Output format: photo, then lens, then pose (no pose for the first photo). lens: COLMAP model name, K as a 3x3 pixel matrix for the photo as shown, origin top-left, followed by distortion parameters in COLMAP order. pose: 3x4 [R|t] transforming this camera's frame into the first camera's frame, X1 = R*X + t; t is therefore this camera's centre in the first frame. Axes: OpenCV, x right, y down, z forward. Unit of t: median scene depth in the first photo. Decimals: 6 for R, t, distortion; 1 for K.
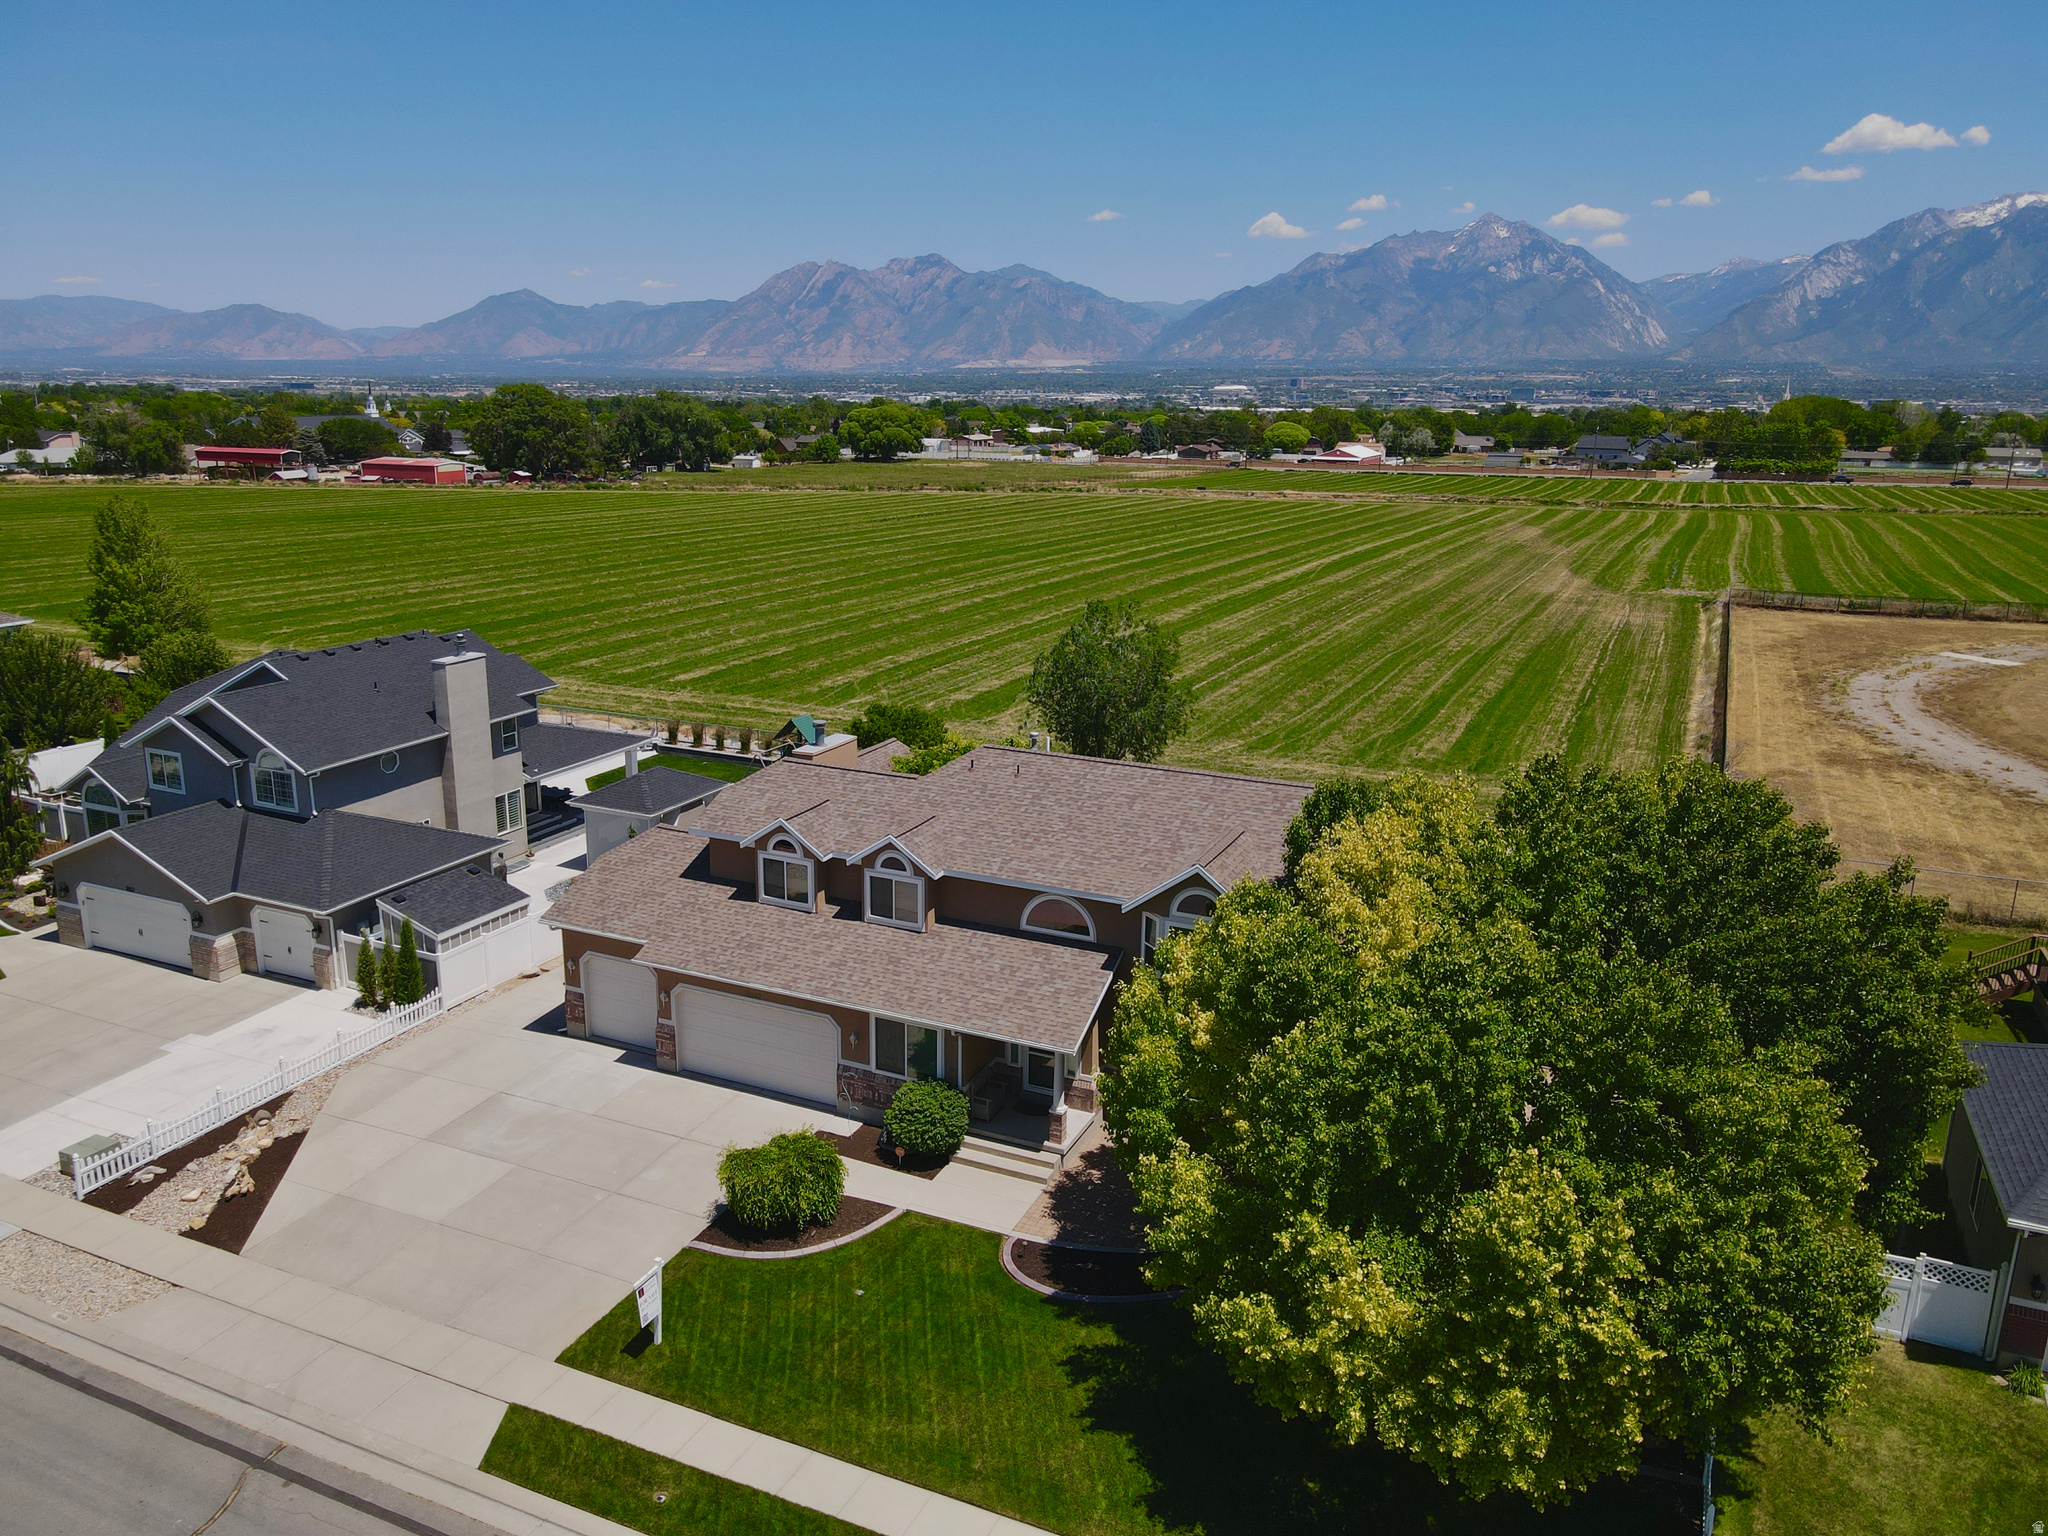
lens RADIAL K [[1503.0, 0, 1003.8], [0, 1503.0, 751.9], [0, 0, 1]] dist [0.019265, 0.002475]
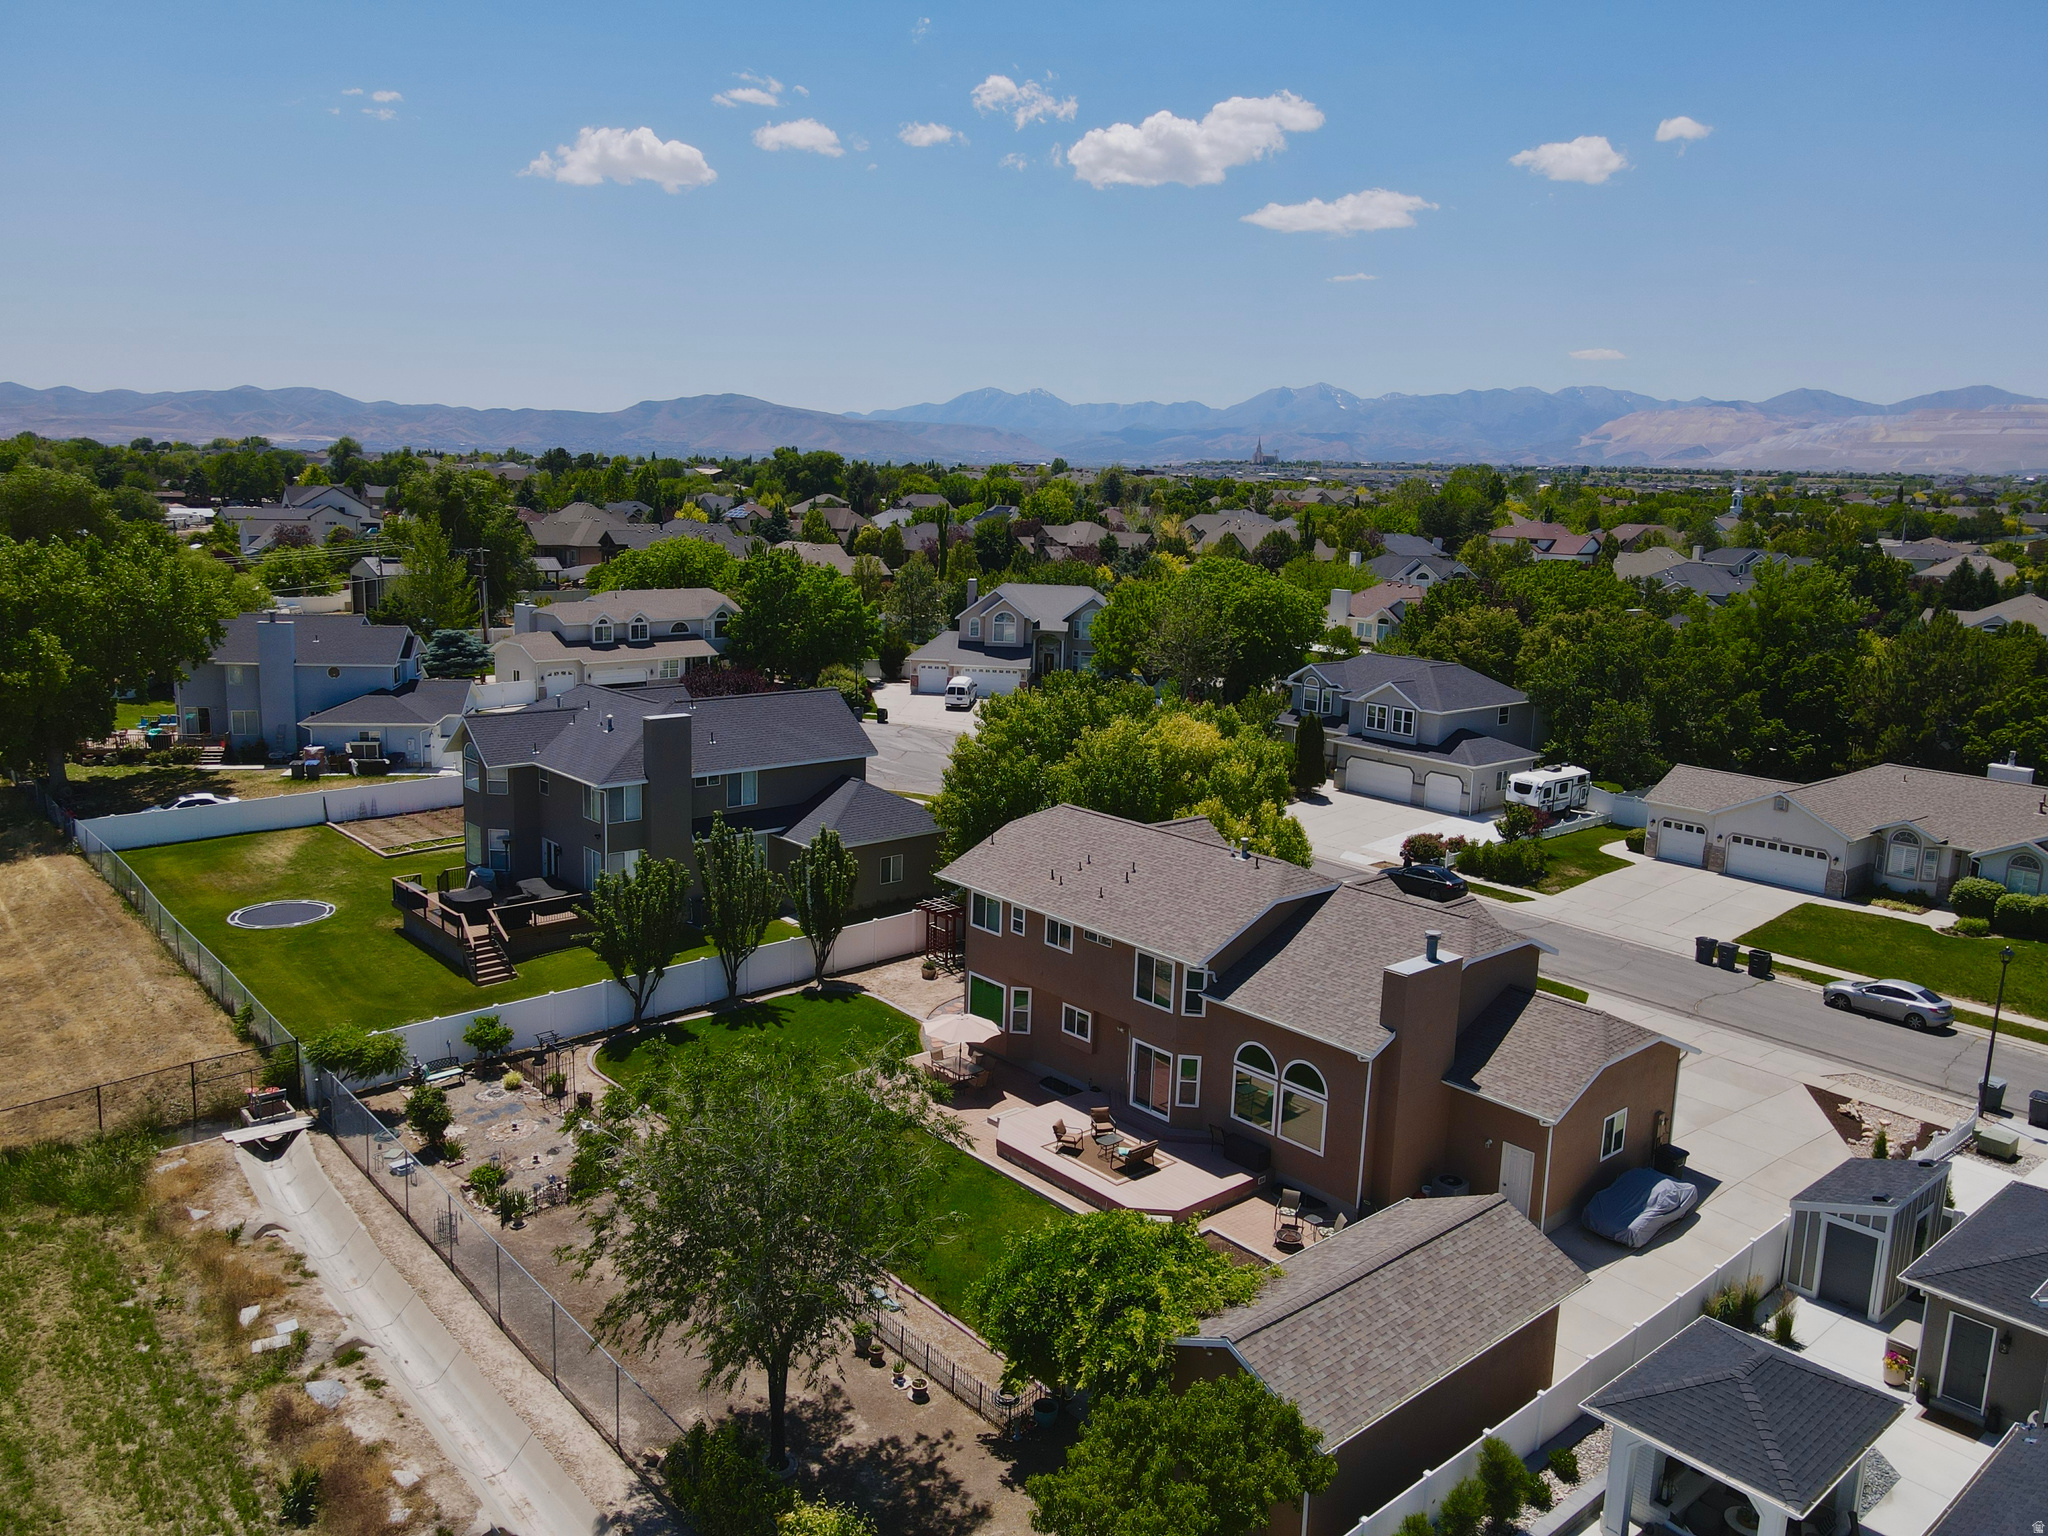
lens RADIAL K [[1503.0, 0, 1010.6], [0, 1503.0, 799.7], [0, 0, 1]] dist [0.019265, 0.002475]
pose [[-0.912784, -0.123665, 0.389272, -0.186109], [0.058088, 0.904071, 0.423417, -0.386411], [-0.404291, 0.409100, -0.818038, 1.456897]]
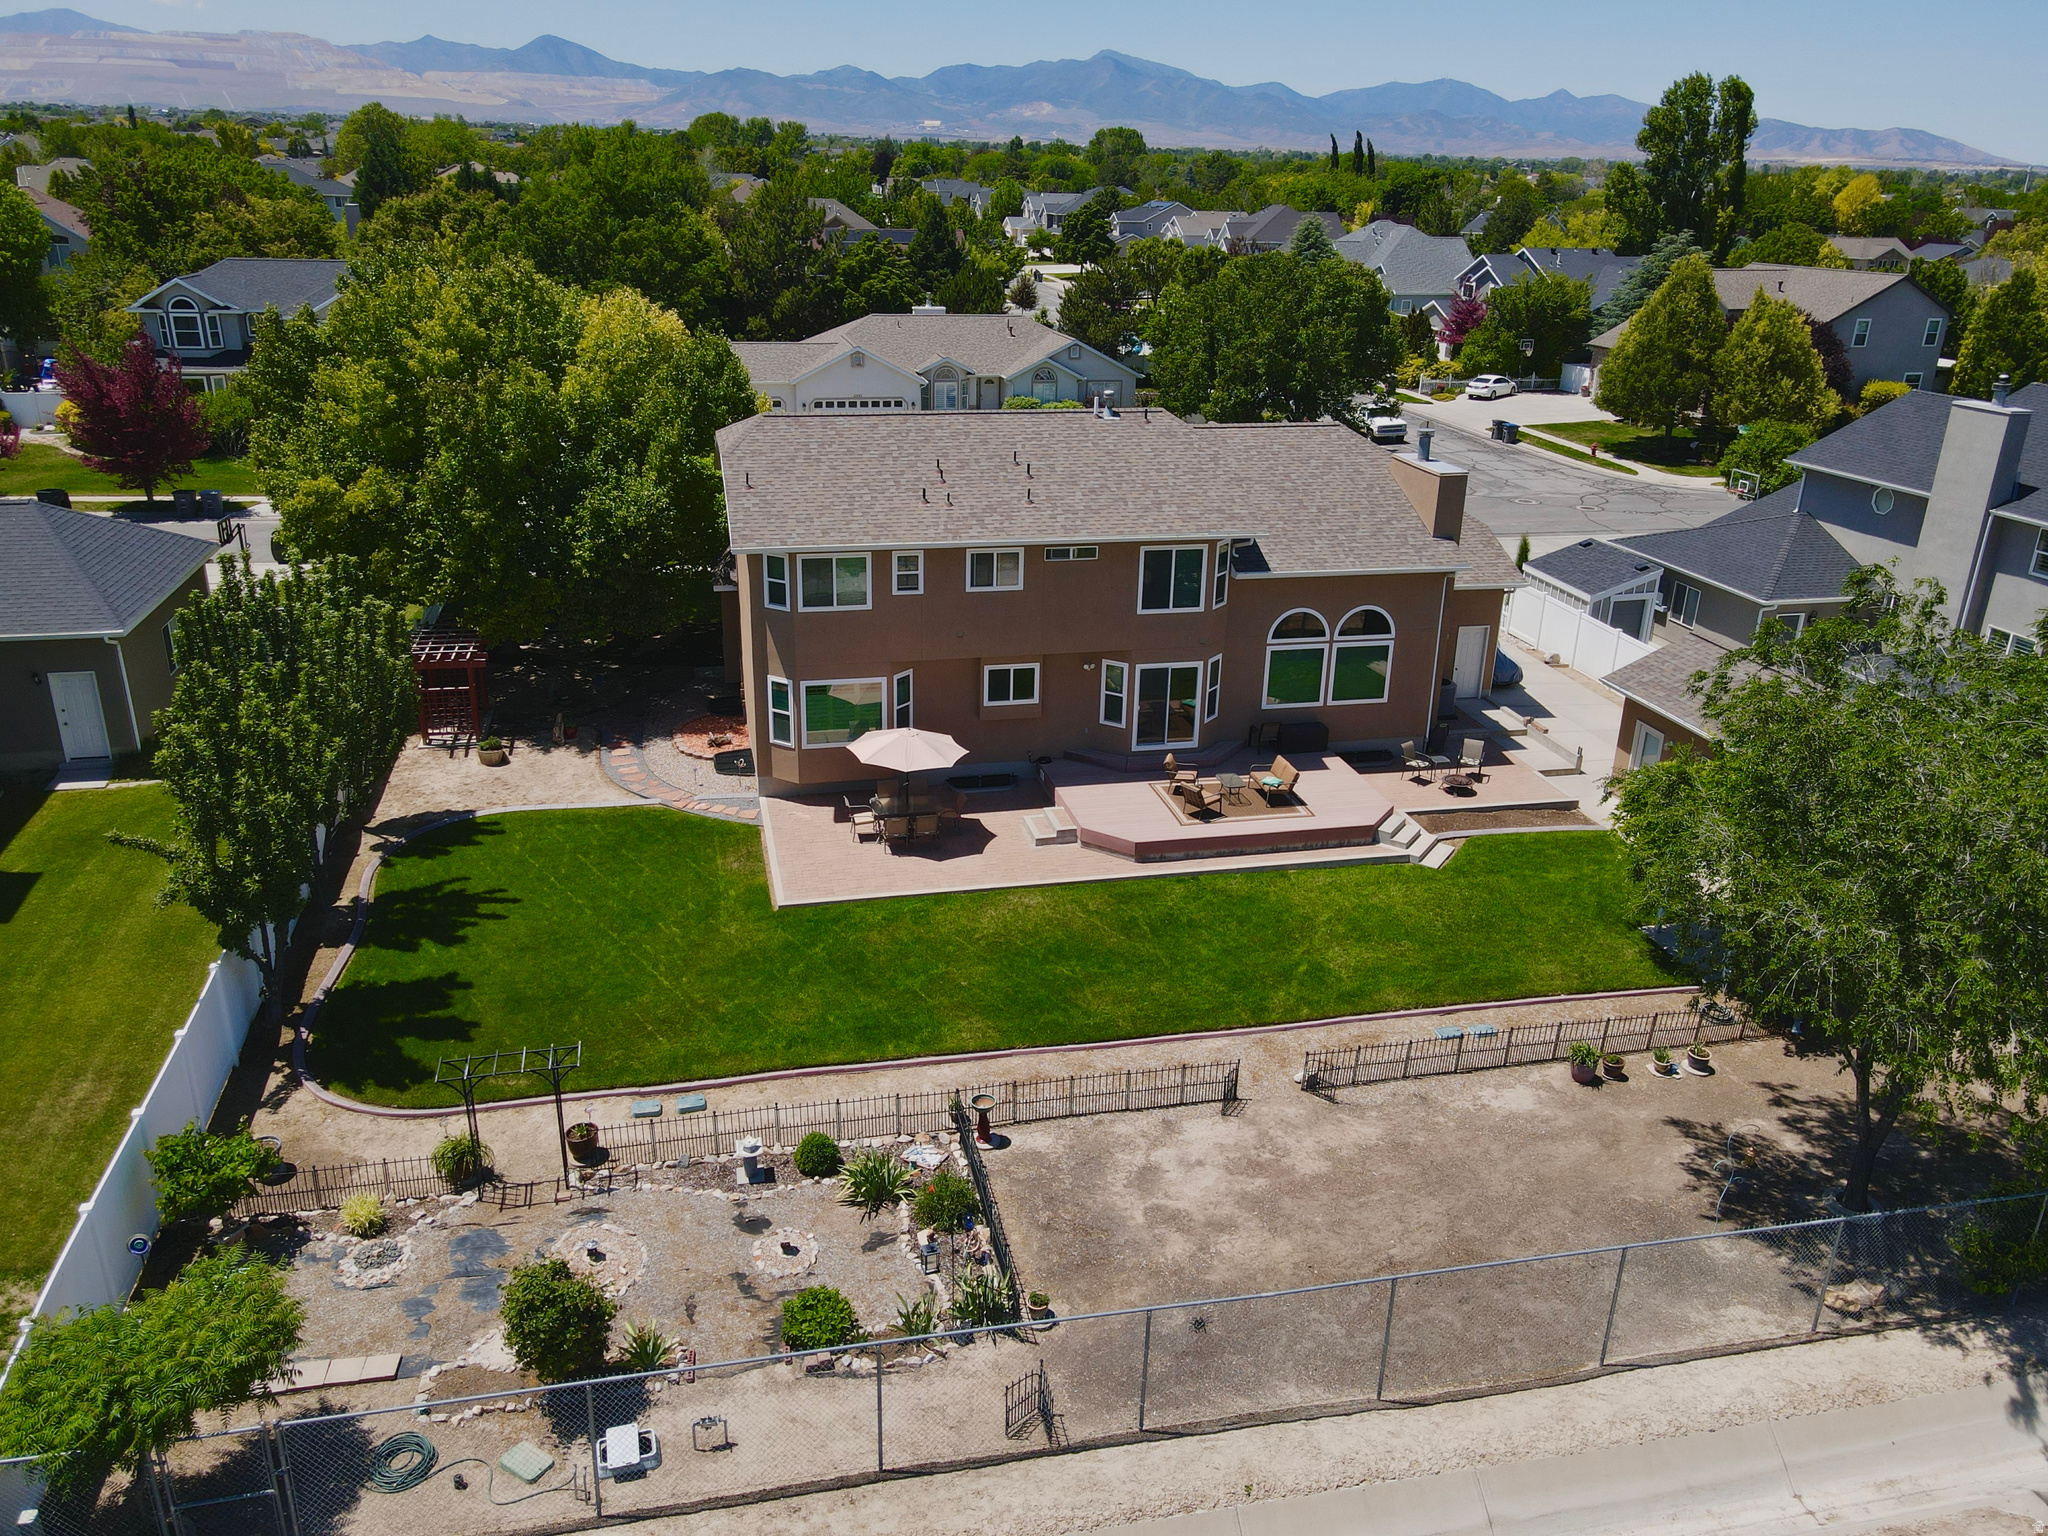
lens RADIAL K [[1503.0, 0, 1021.4], [0, 1503.0, 756.9], [0, 0, 1]] dist [0.019265, 0.002475]
pose [[-0.788834, 0.194052, -0.583168, 0.455292], [-0.179430, 0.834800, 0.520494, -0.208875], [0.587831, 0.515222, -0.623700, 1.201780]]
